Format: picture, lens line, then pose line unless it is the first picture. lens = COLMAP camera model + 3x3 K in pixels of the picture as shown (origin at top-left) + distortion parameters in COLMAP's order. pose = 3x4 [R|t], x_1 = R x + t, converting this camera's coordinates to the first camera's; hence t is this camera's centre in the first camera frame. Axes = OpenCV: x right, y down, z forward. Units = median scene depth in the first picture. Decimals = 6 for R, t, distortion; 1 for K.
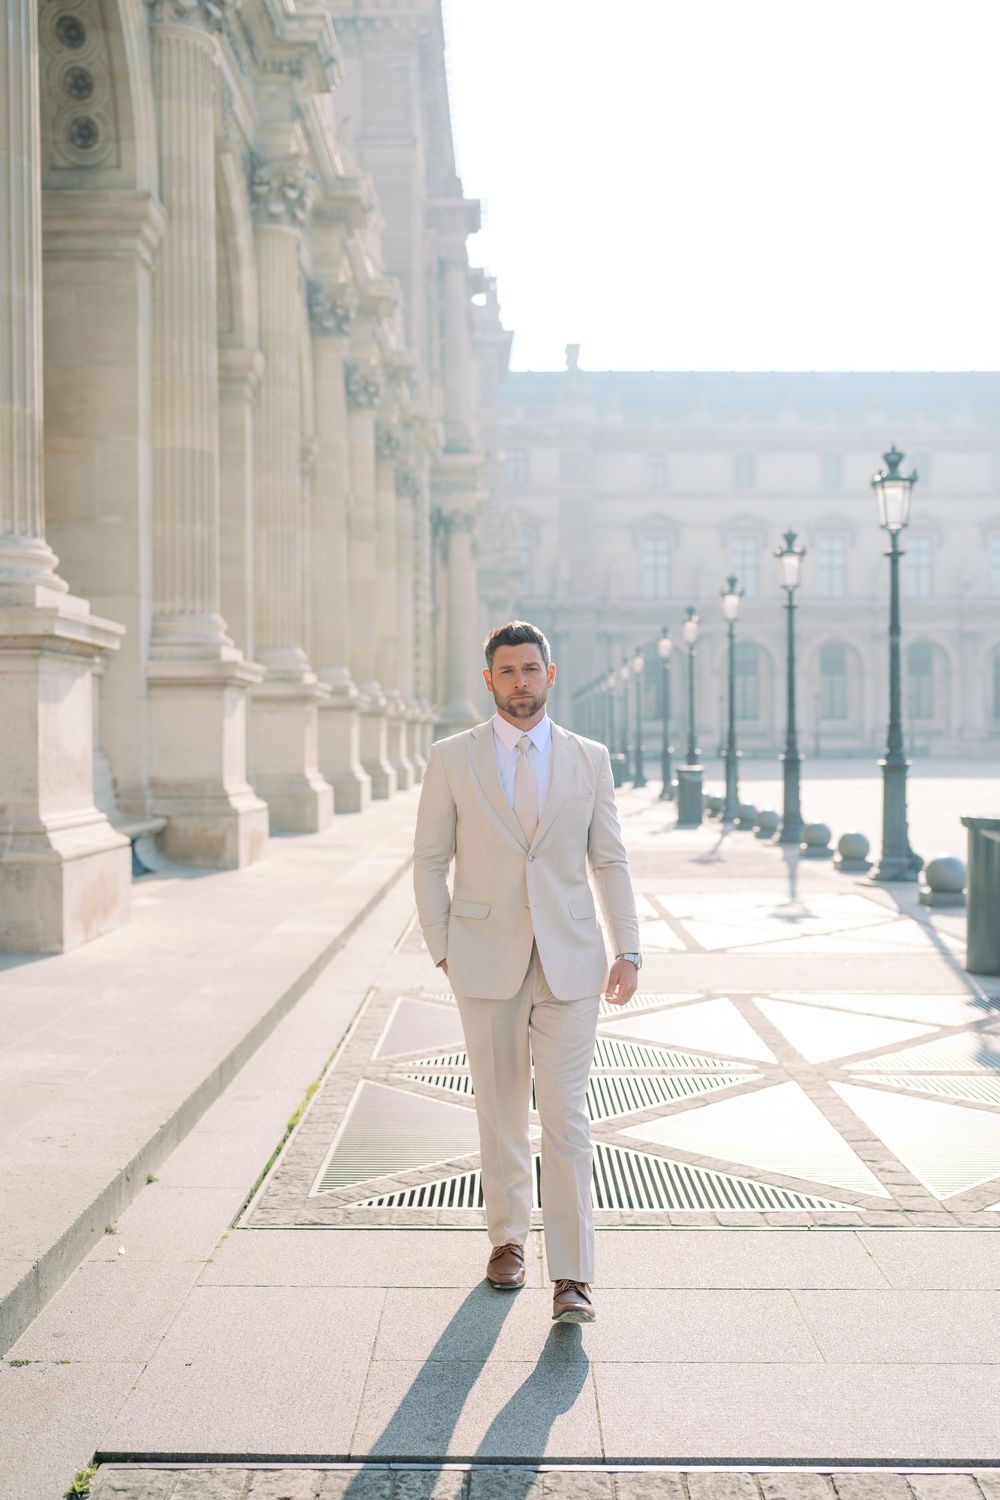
lens RADIAL K [[1412.6, 0, 544.1], [0, 1412.6, 780.3], [0, 0, 1]] dist [0.004203, 0.000000]
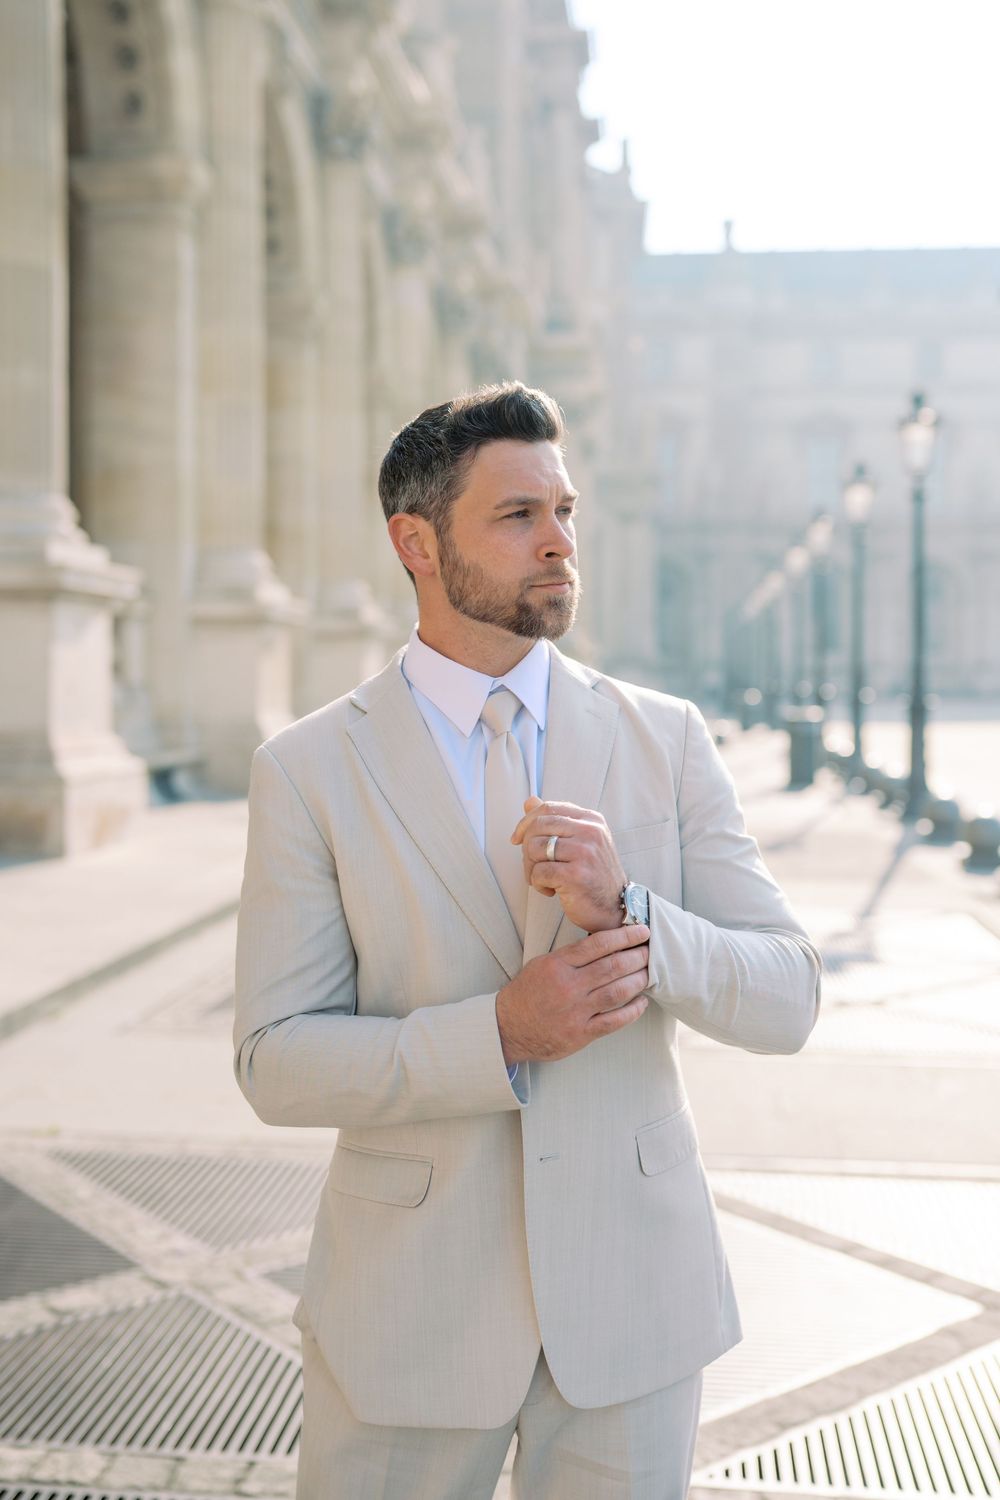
lens RADIAL K [[1412.6, 0, 602.8], [0, 1412.6, 744.4], [0, 0, 1]] dist [0.004203, 0.000000]
pose [[0.992889, 0.010653, -0.118566, 0.081919], [-0.008089, 0.999723, 0.022082, -0.007400], [0.118769, -0.020966, 0.992701, 0.207138]]
